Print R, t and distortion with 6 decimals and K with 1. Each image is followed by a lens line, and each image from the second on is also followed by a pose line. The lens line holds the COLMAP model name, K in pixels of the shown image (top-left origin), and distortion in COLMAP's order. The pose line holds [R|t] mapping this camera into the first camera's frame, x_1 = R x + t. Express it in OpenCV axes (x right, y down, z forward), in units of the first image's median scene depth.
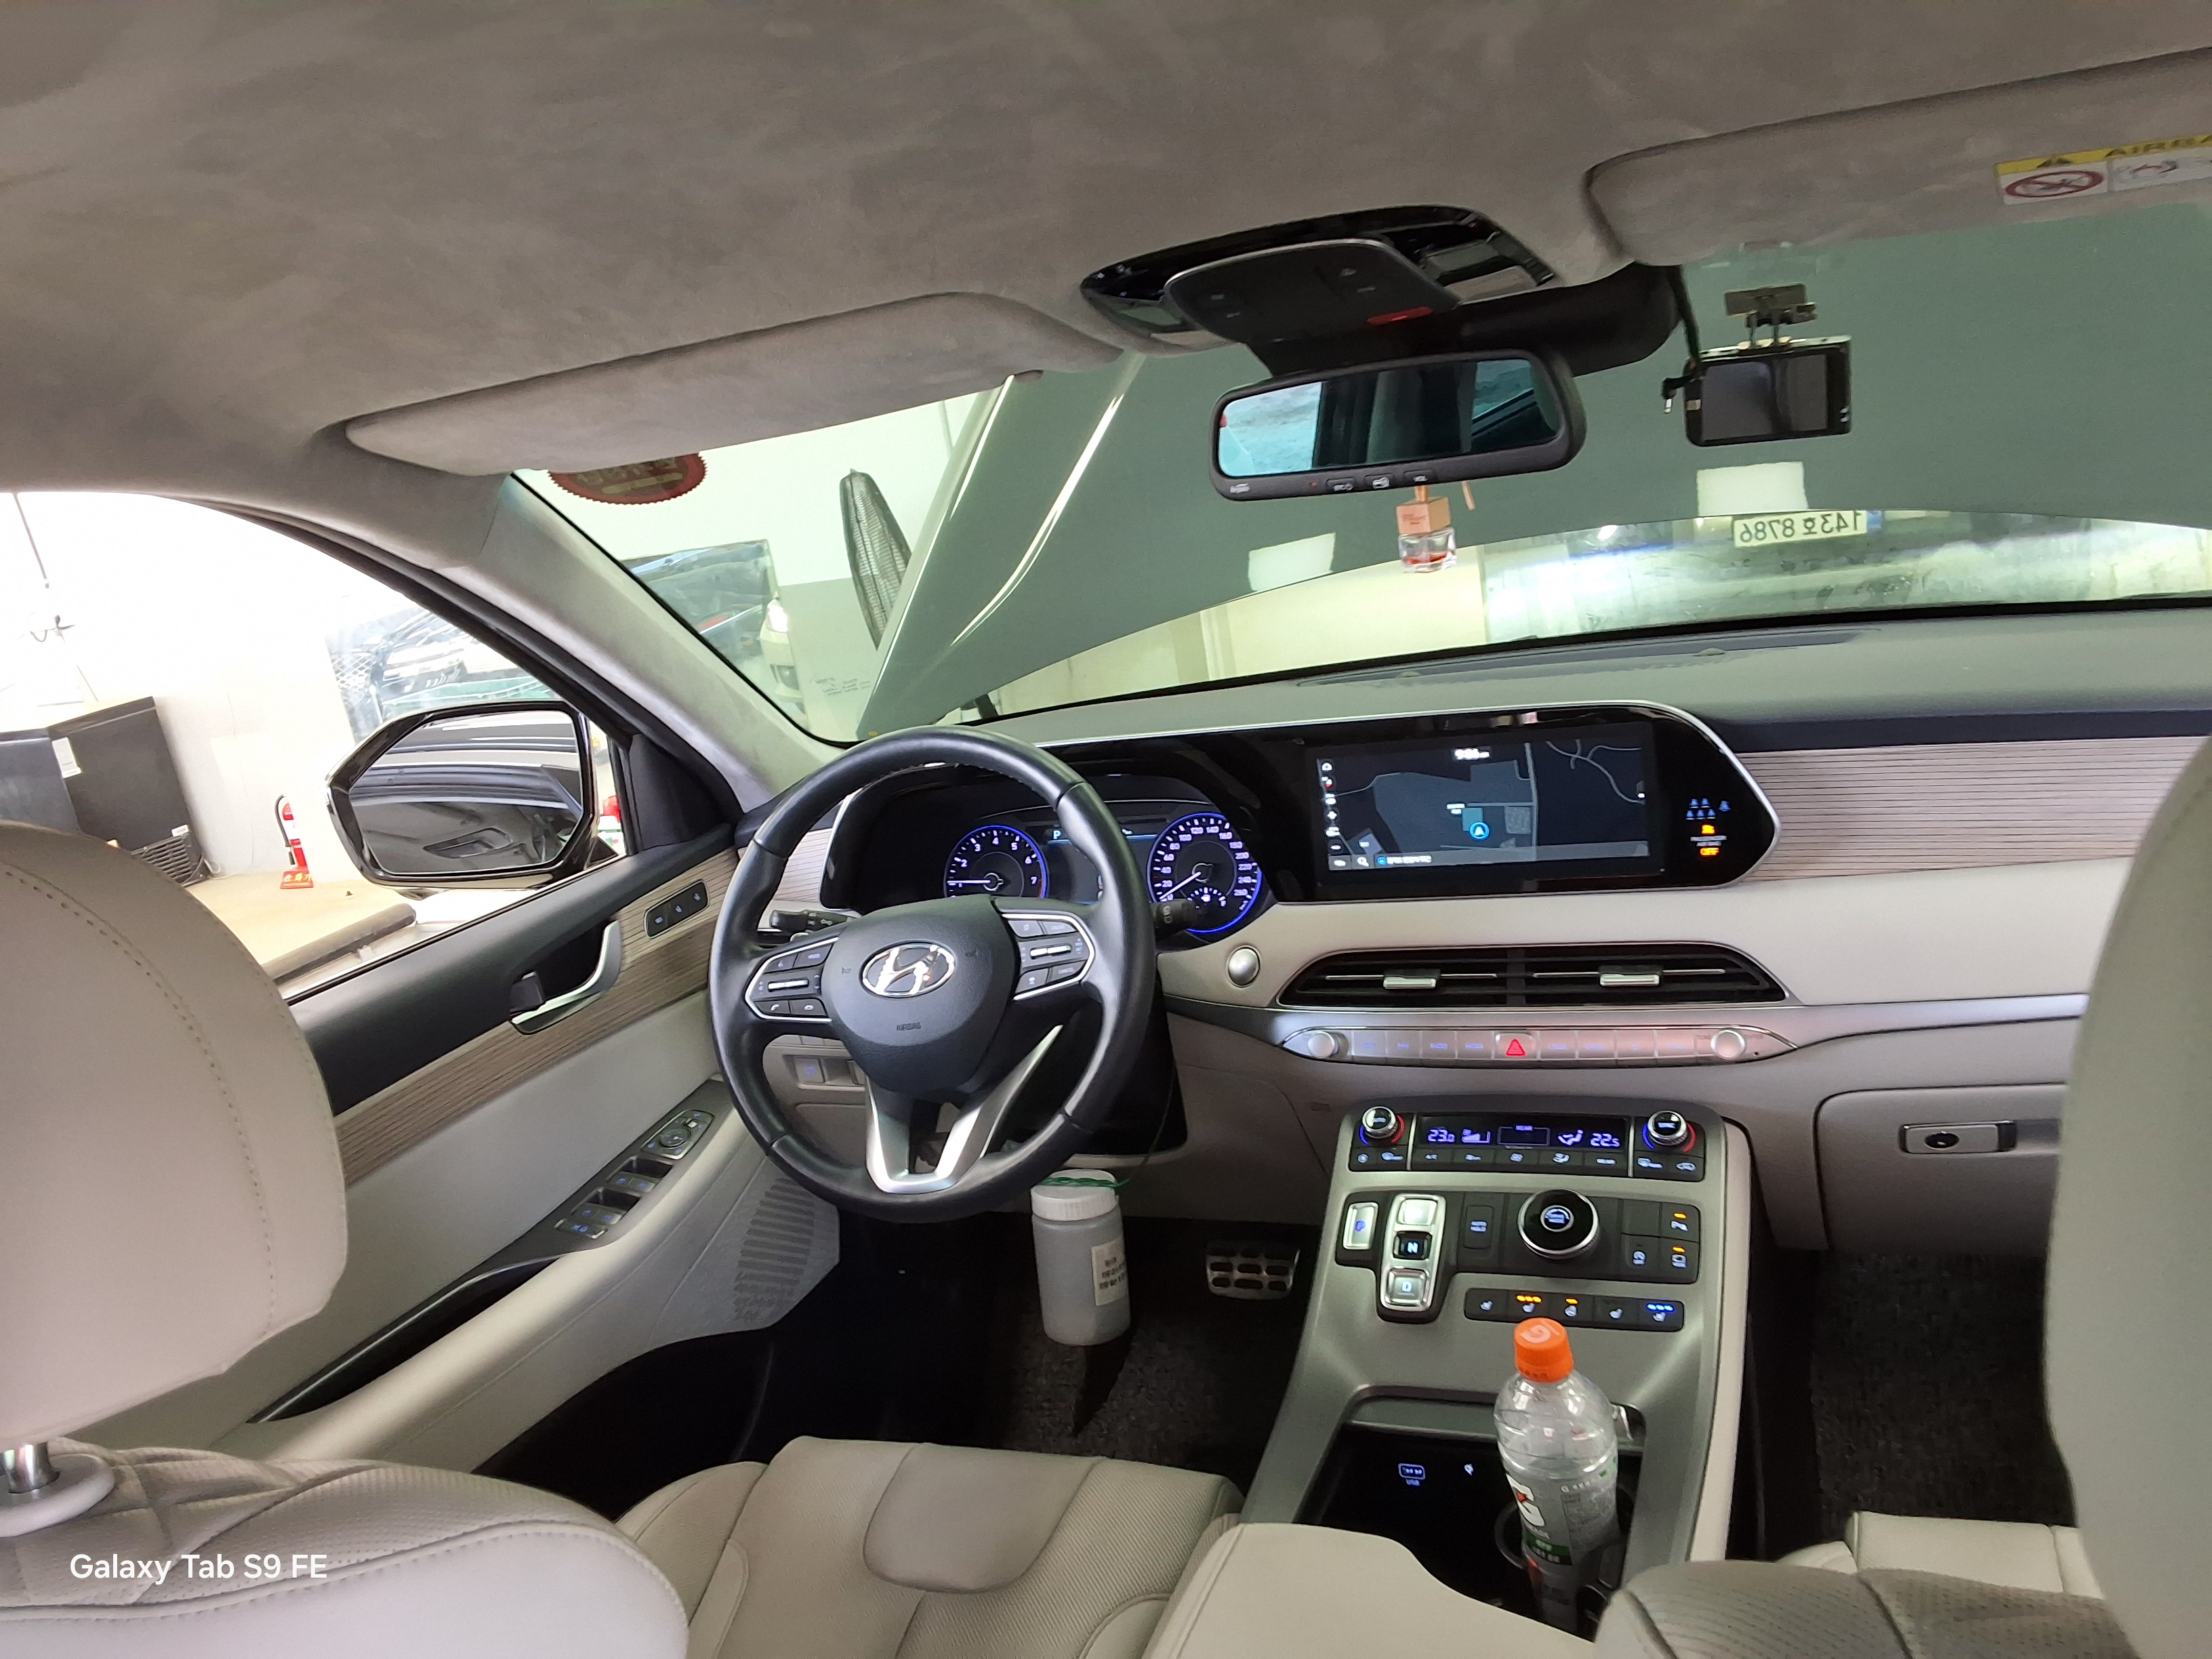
lens RADIAL K [[1770.0, 0, 1105.8], [0, 1770.0, 839.5], [0, 0, 1]] dist [0.144796, -0.255185]
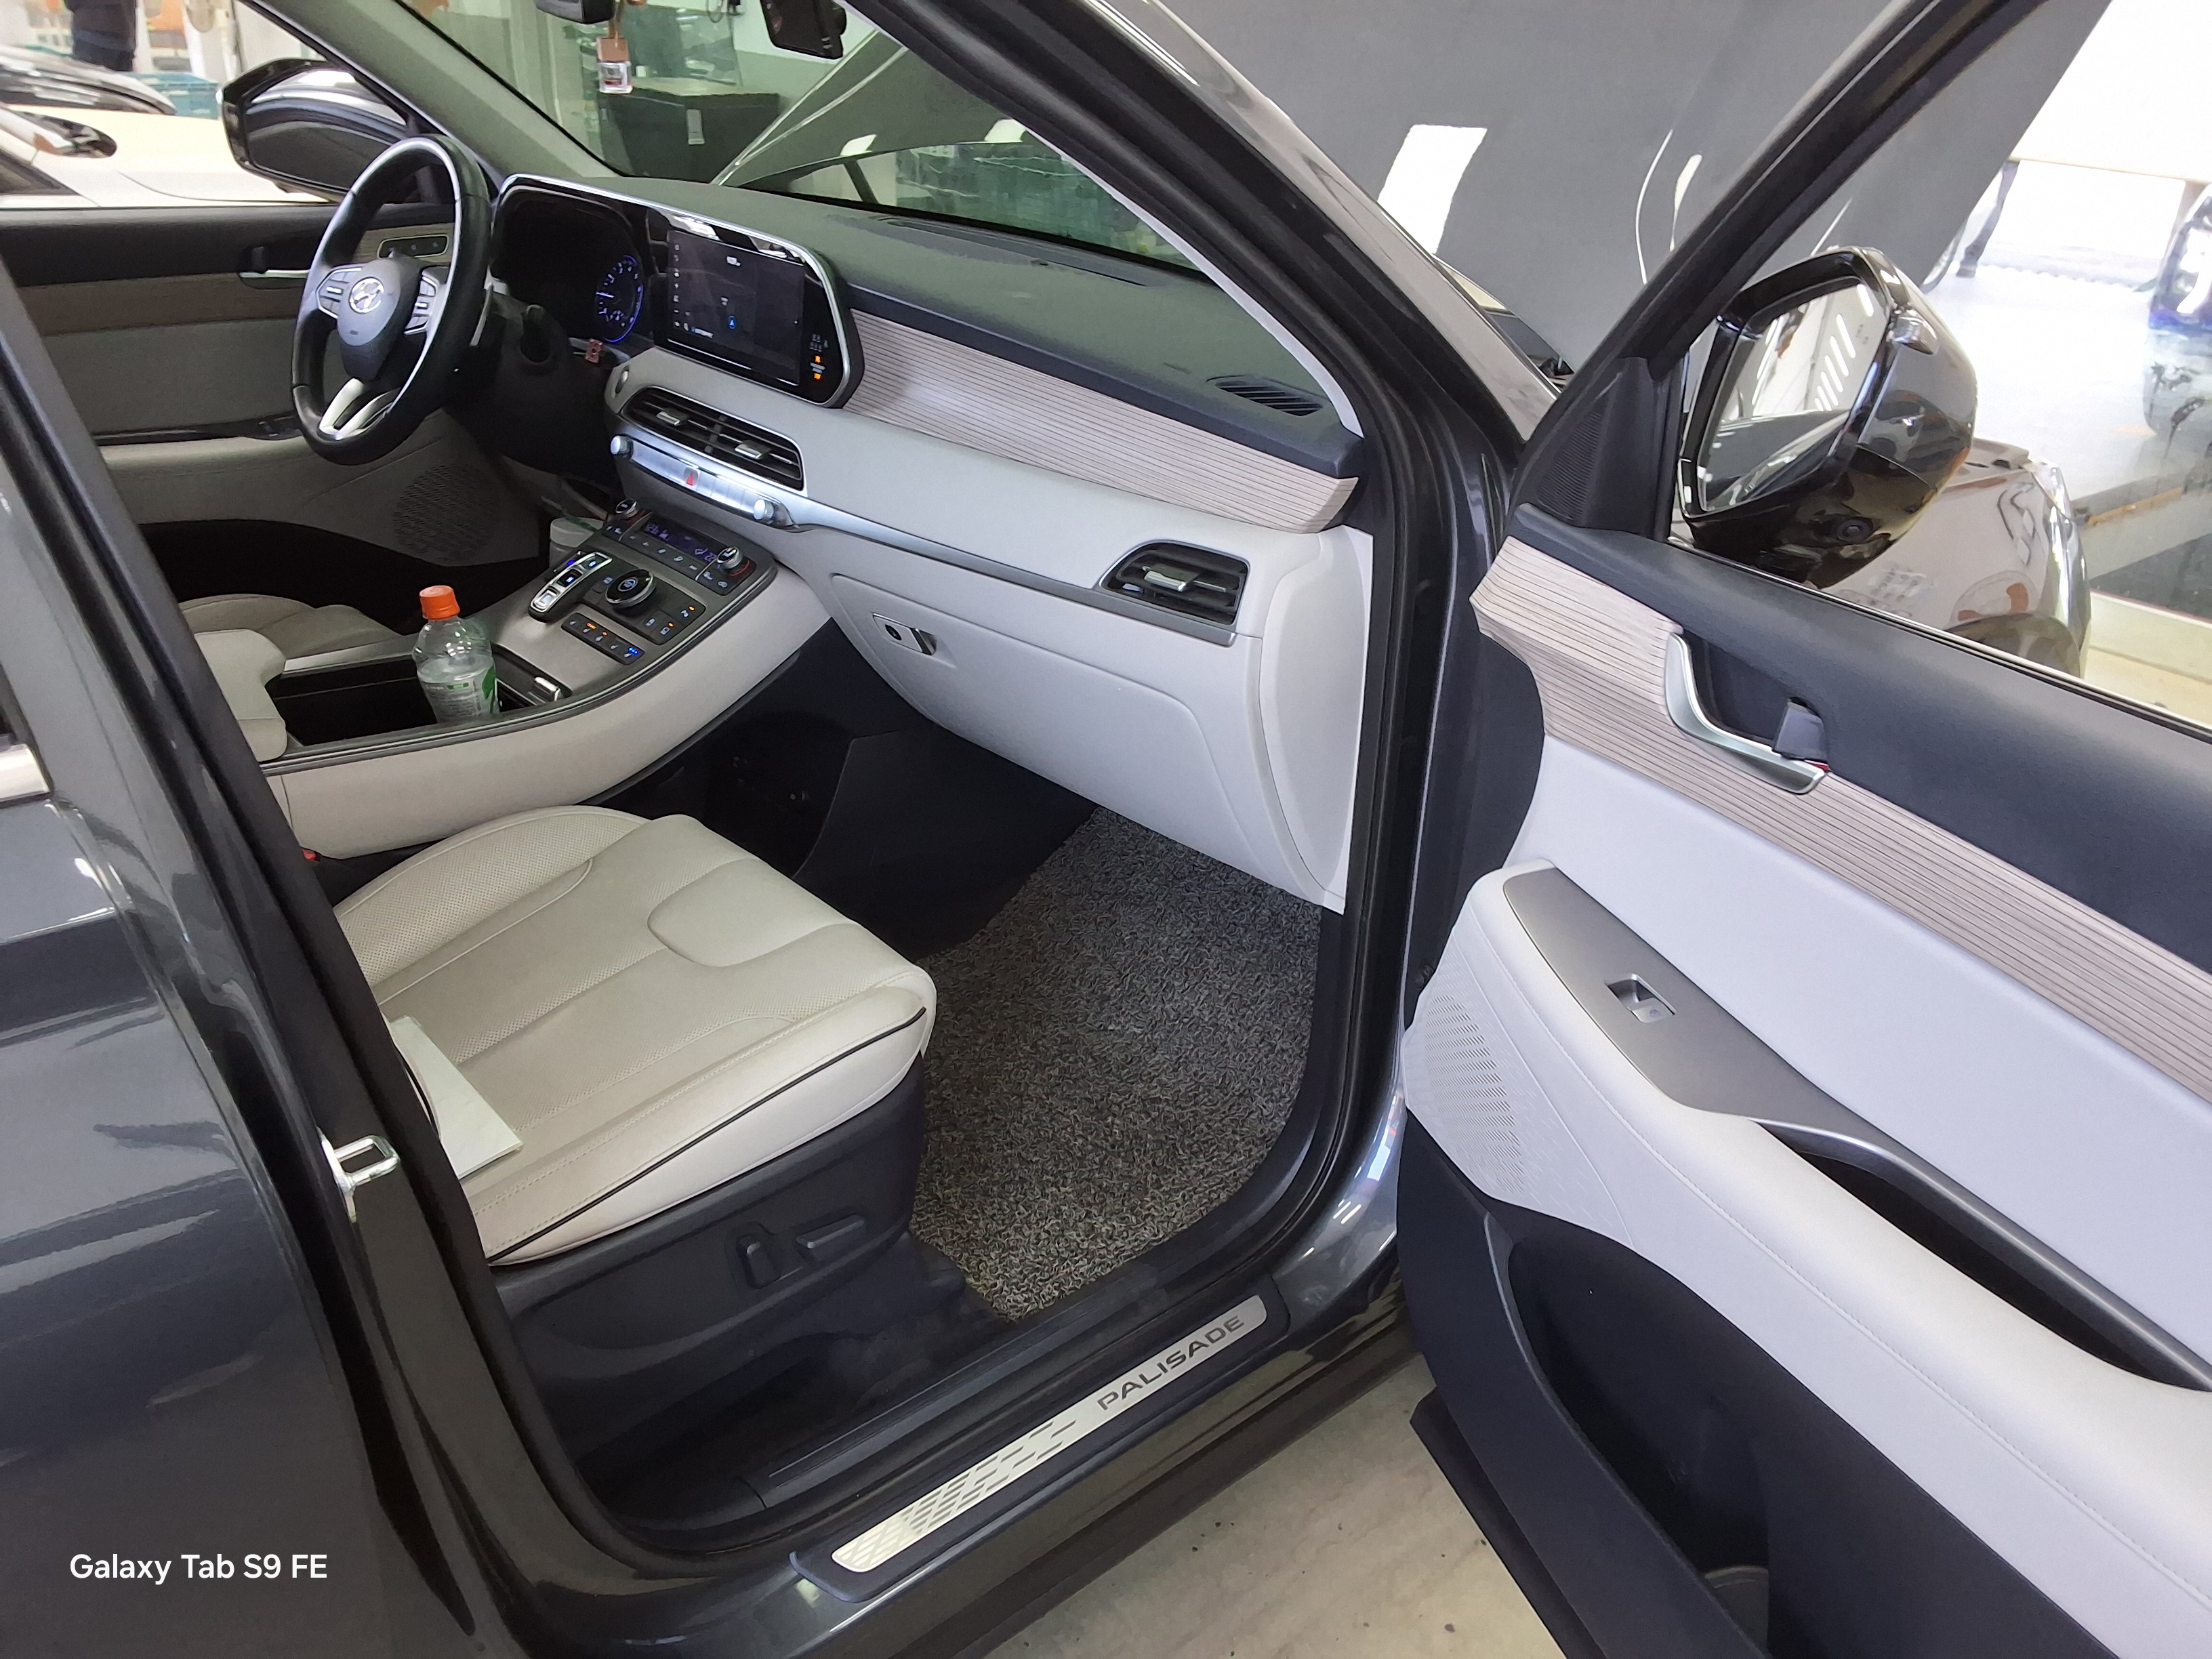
lens RADIAL K [[1770.0, 0, 1105.8], [0, 1770.0, 839.5], [0, 0, 1]] dist [0.144796, -0.255185]
pose [[0.872838, 0.376703, -0.310241, 1.061011], [-0.298534, 0.915060, 0.271189, -0.102966], [0.386047, -0.144087, 0.911157, -0.192030]]
